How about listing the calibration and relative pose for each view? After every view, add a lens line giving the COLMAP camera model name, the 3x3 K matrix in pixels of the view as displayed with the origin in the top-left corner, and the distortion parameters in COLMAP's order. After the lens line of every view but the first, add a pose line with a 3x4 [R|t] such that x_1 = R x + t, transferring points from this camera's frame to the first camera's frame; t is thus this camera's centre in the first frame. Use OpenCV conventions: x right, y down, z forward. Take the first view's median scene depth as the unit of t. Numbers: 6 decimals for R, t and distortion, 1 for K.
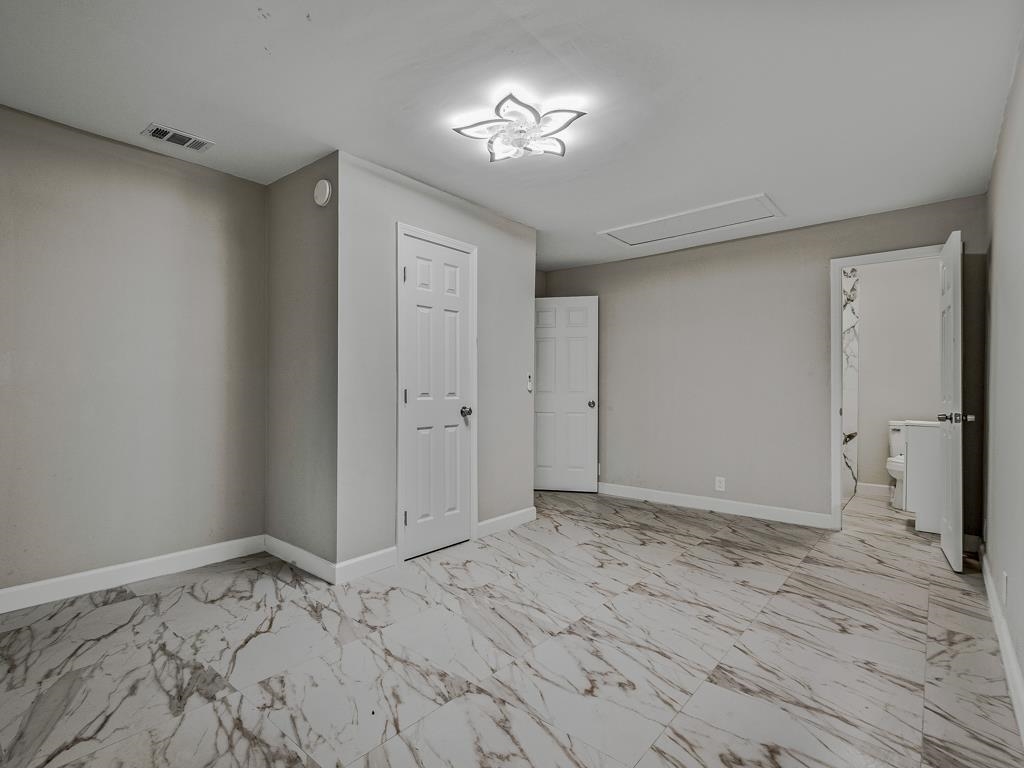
lens RADIAL K [[500.1, 0, 492.1], [0, 500.1, 391.6], [0, 0, 1]] dist [0.006085, -0.000078]
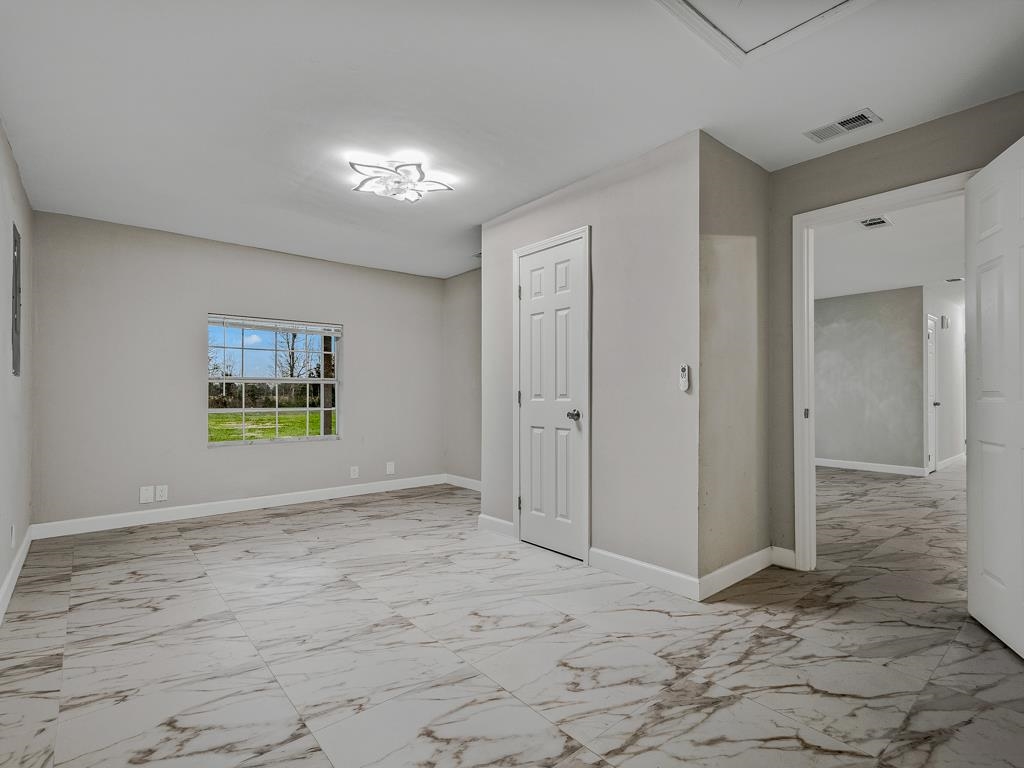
lens RADIAL K [[507.1, 0, 514.7], [0, 507.1, 389.0], [0, 0, 1]] dist [0.006178, 0.000332]
pose [[-0.143006, -0.011530, -0.989655, 1.122185], [-0.003169, 0.999932, -0.011192, 0.004397], [0.989717, 0.001536, -0.143033, 1.314731]]
